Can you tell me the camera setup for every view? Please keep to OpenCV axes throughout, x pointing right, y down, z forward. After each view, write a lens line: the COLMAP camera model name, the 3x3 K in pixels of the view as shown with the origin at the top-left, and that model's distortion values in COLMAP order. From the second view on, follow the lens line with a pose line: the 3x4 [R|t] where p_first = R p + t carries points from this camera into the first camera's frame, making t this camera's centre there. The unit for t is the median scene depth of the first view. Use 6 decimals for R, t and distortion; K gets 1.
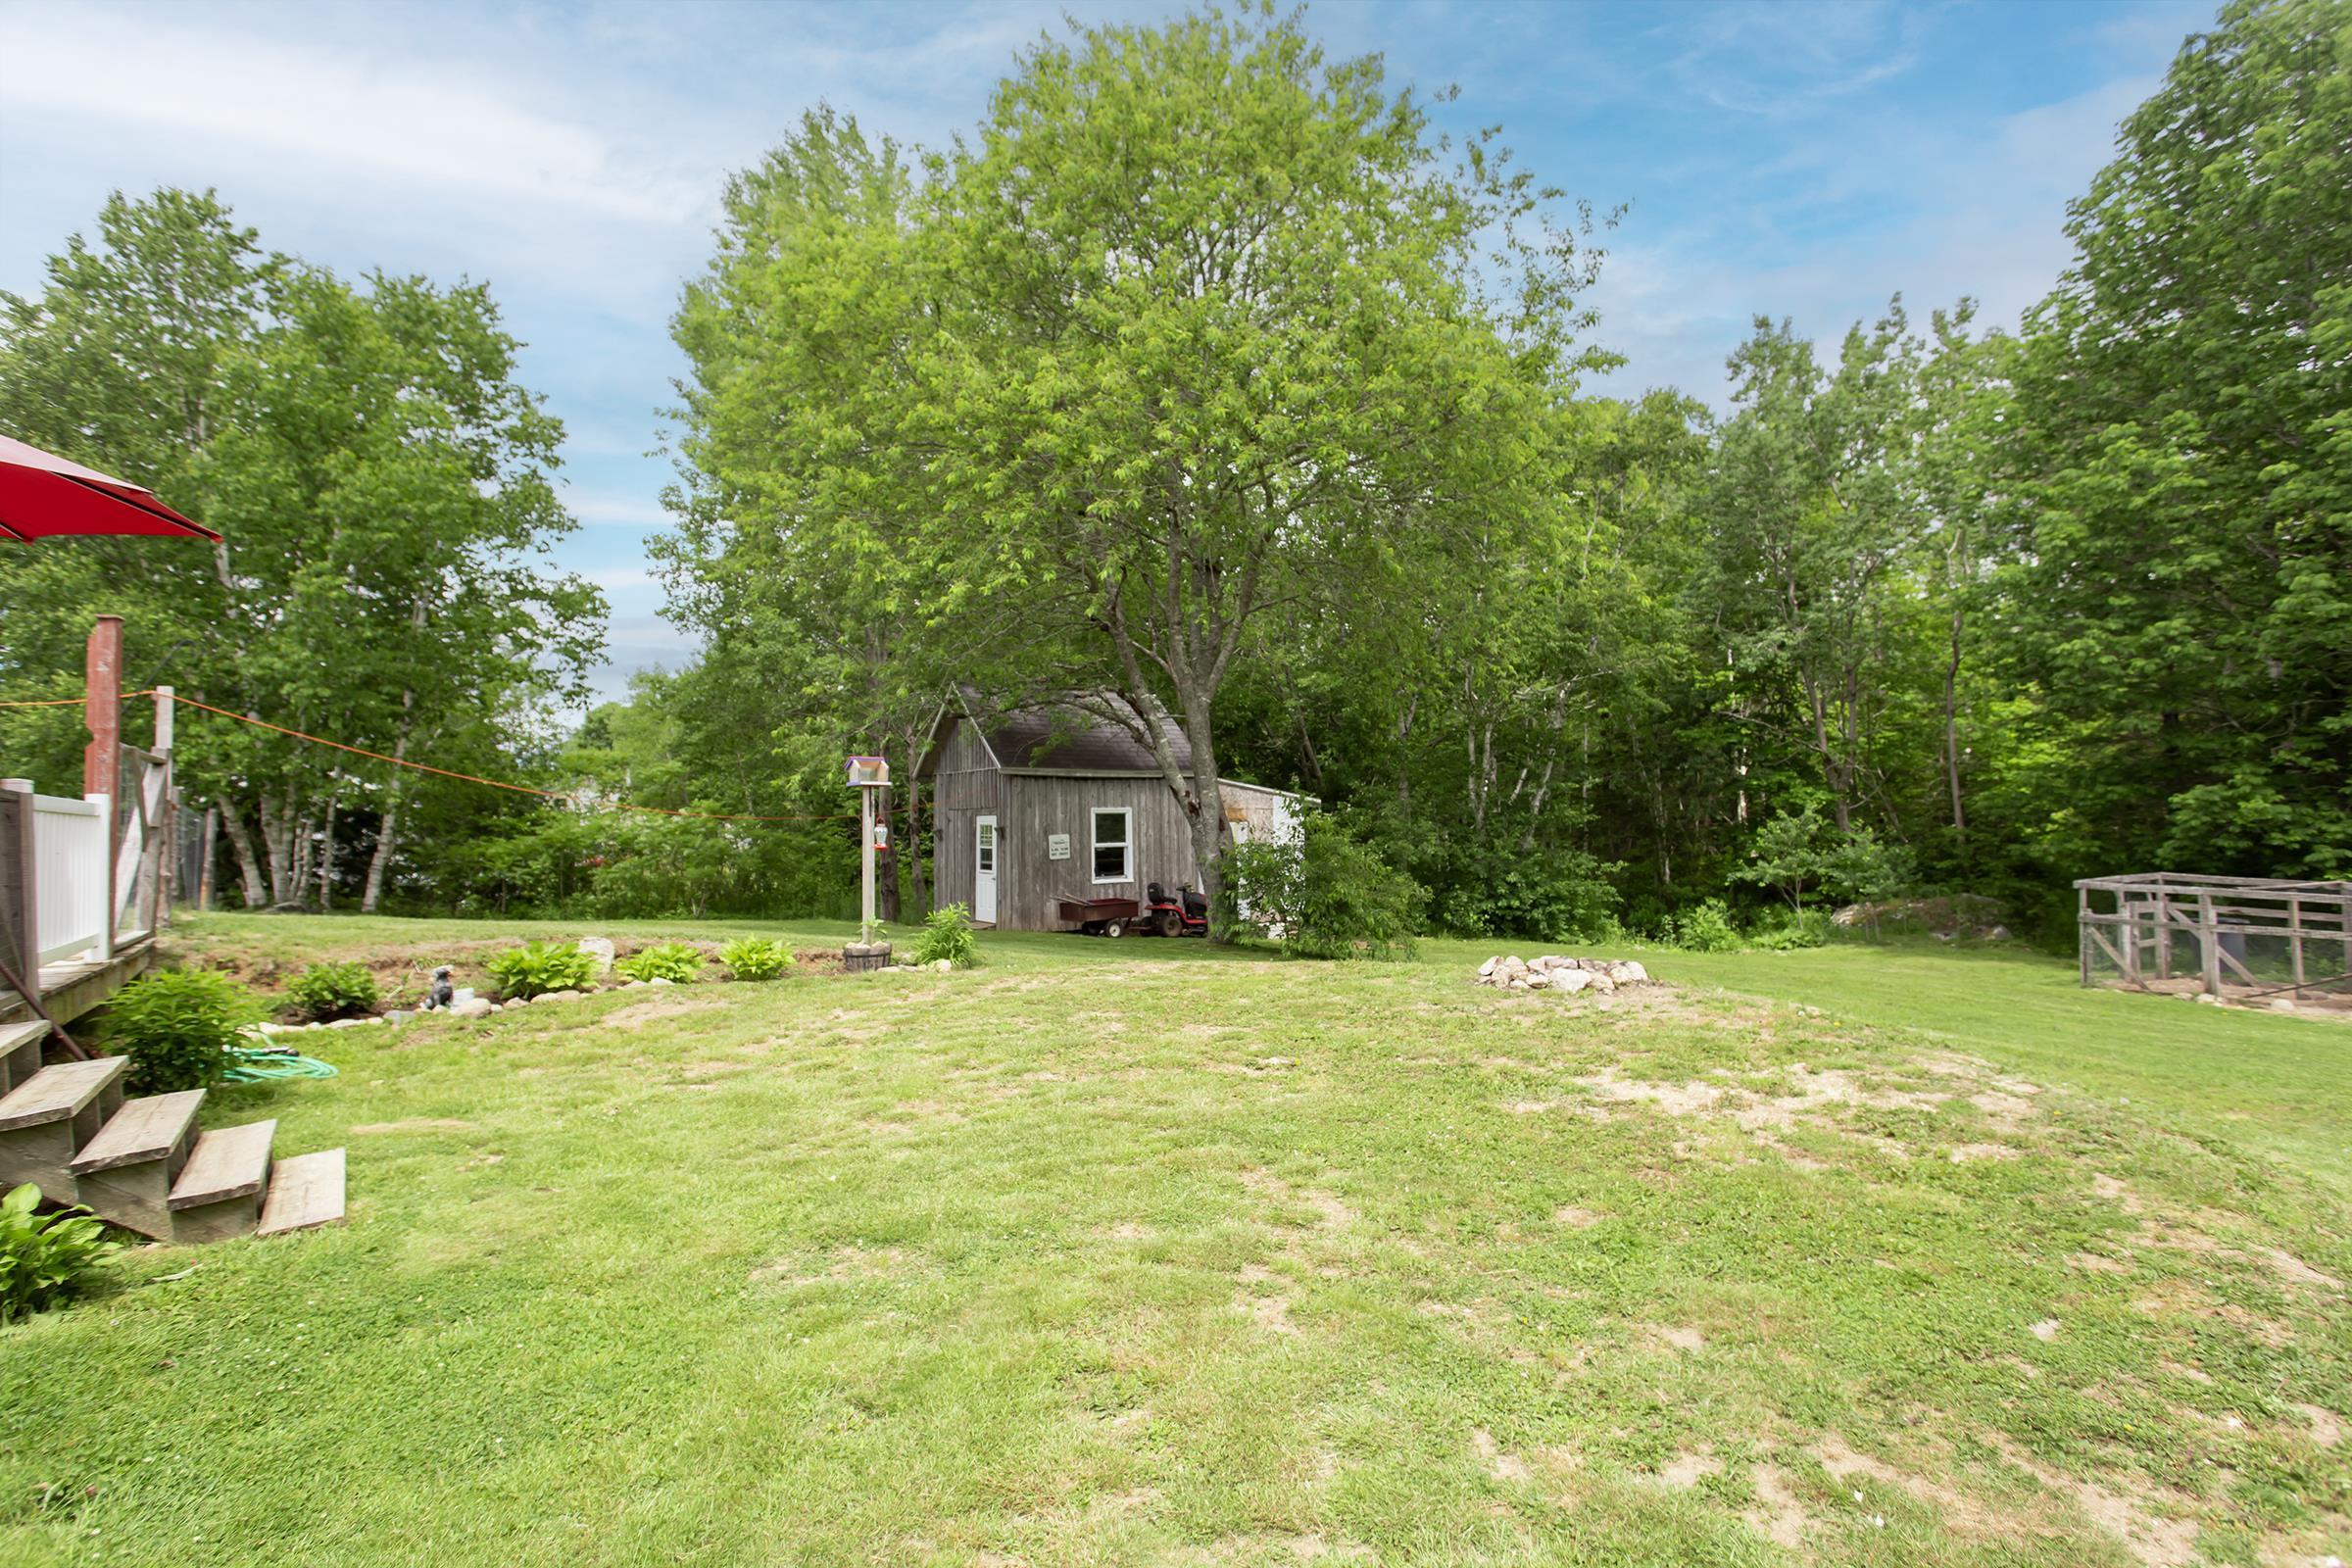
lens RADIAL K [[1147.5, 0, 1172.4], [0, 1147.5, 787.8], [0, 0, 1]] dist [0.003868, -0.000316]
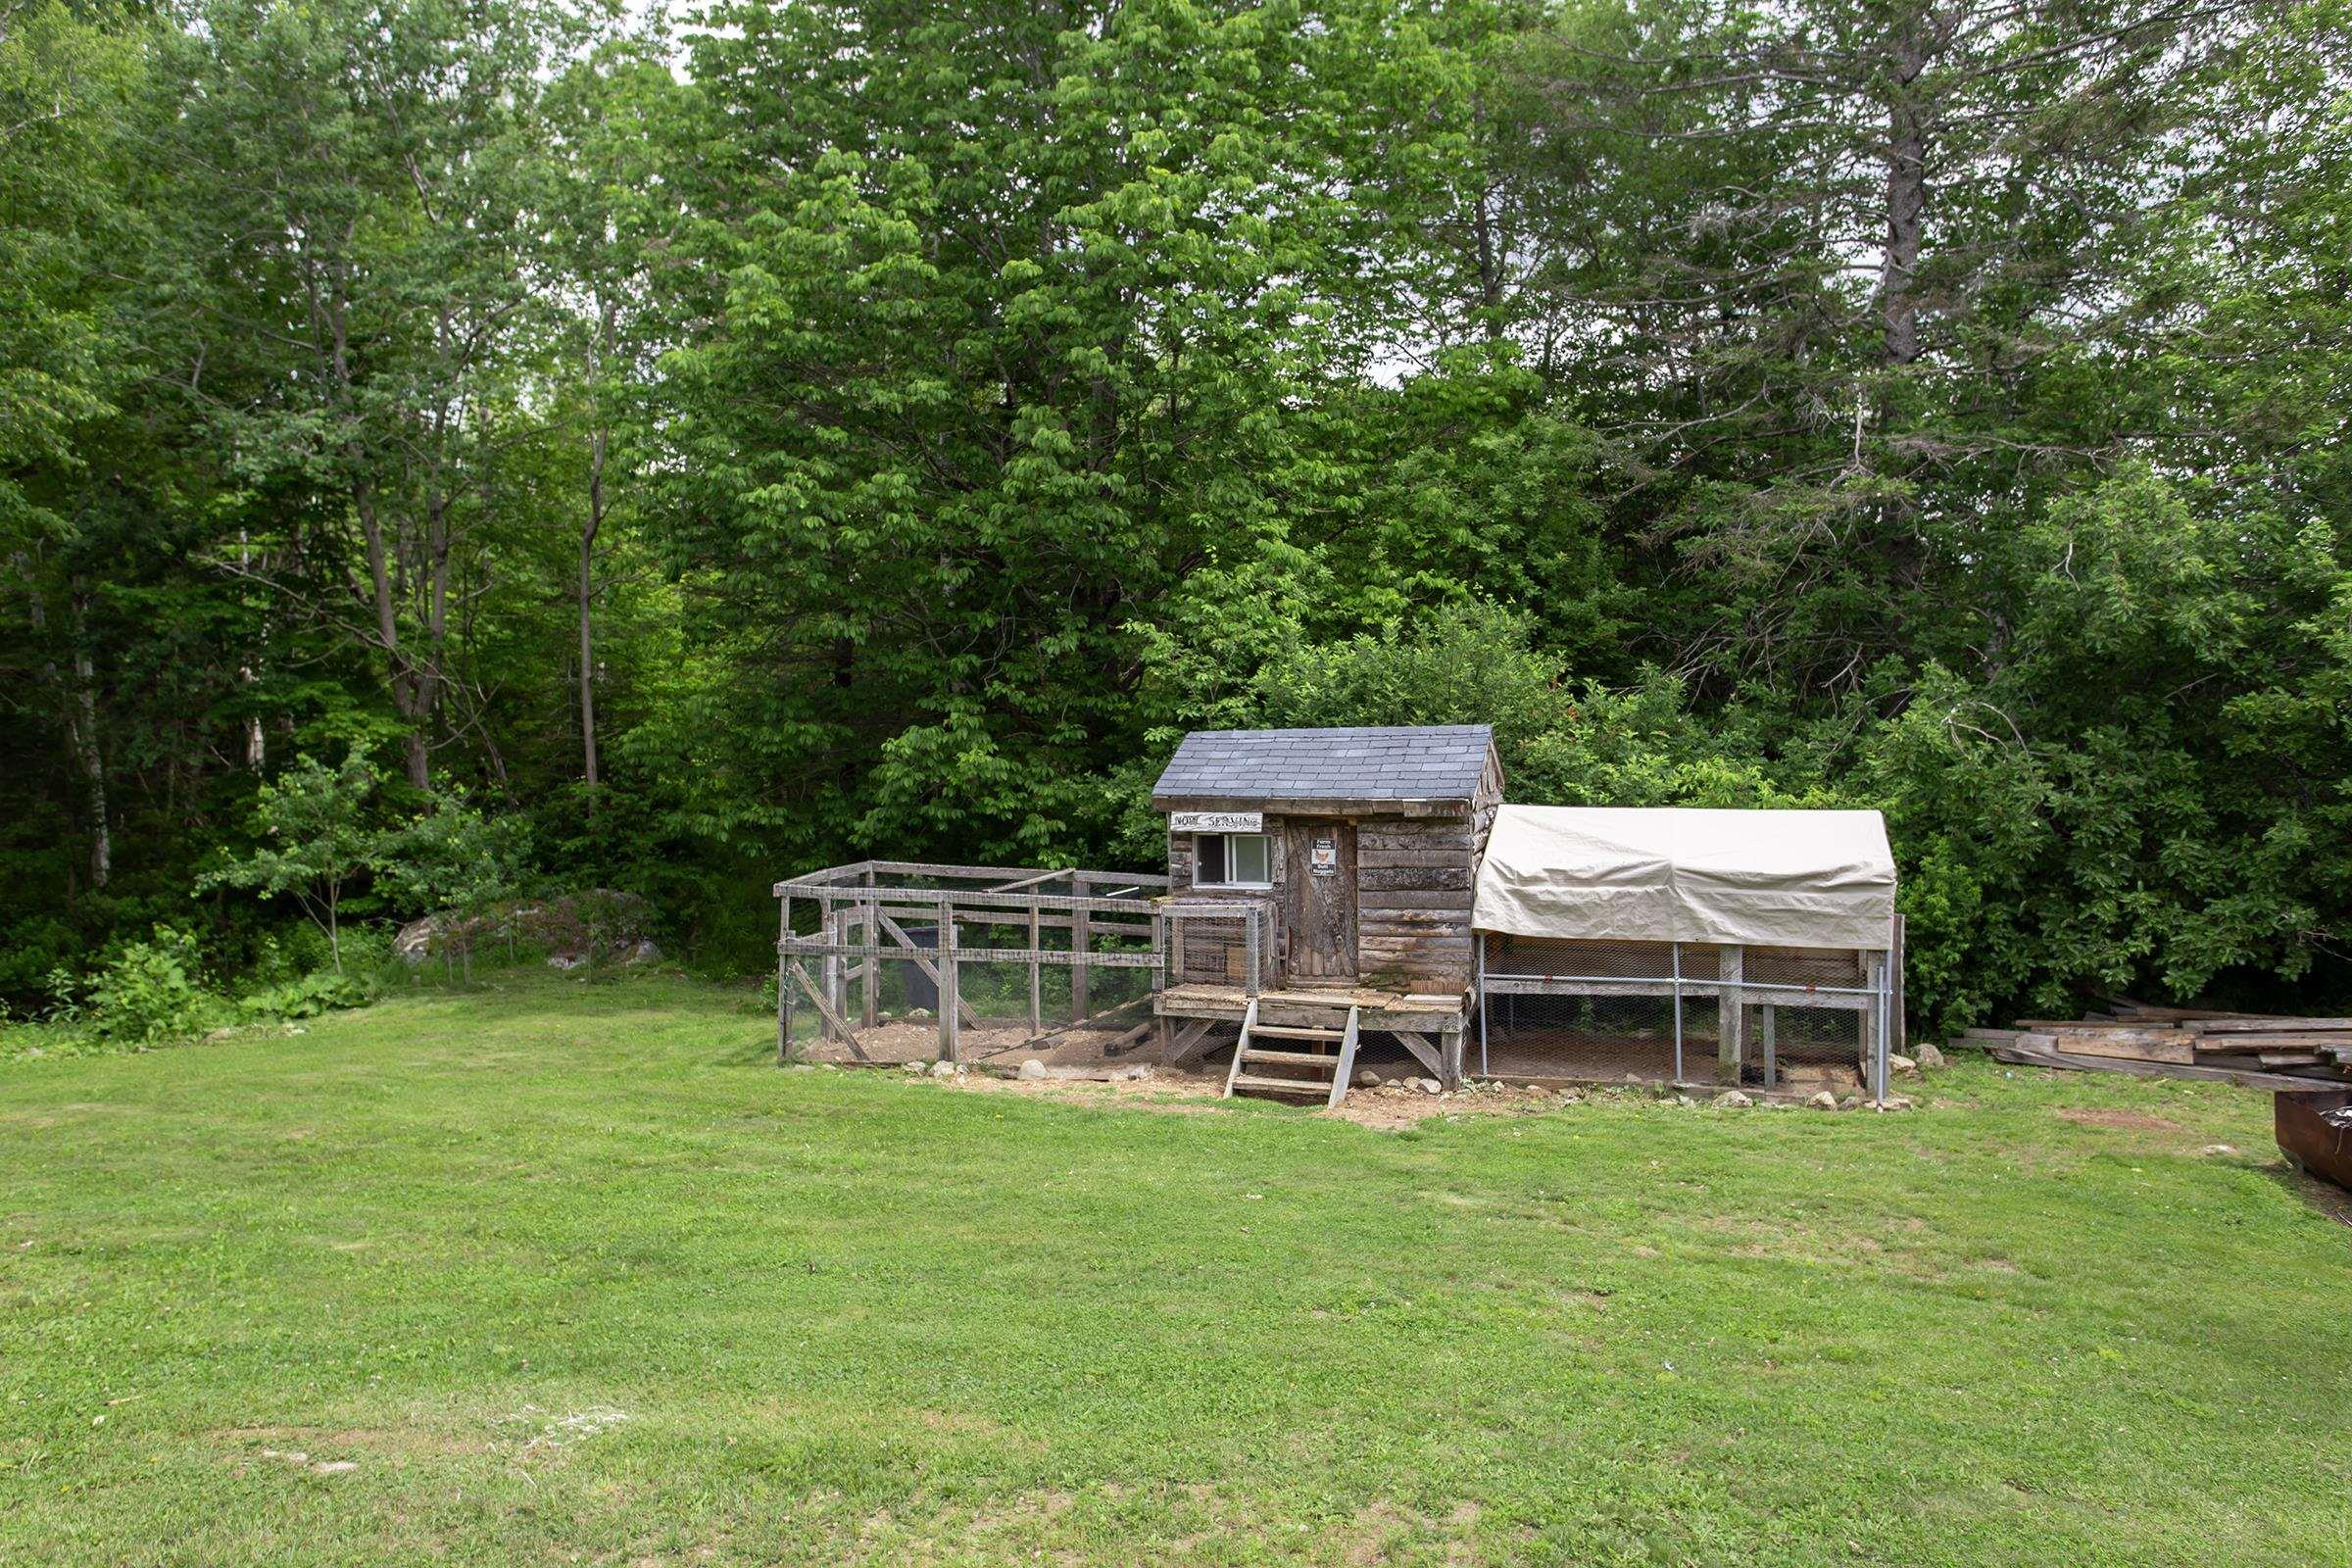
lens RADIAL K [[1712.5, 0, 1175.4], [0, 1712.5, 776.3], [0, 0, 1]] dist [-0.001941, 0.005788]
pose [[0.592827, 0.003775, 0.805321, 0.146694], [-0.034483, 0.999191, 0.020701, 0.000509], [-0.804591, -0.040042, 0.592478, 0.232498]]
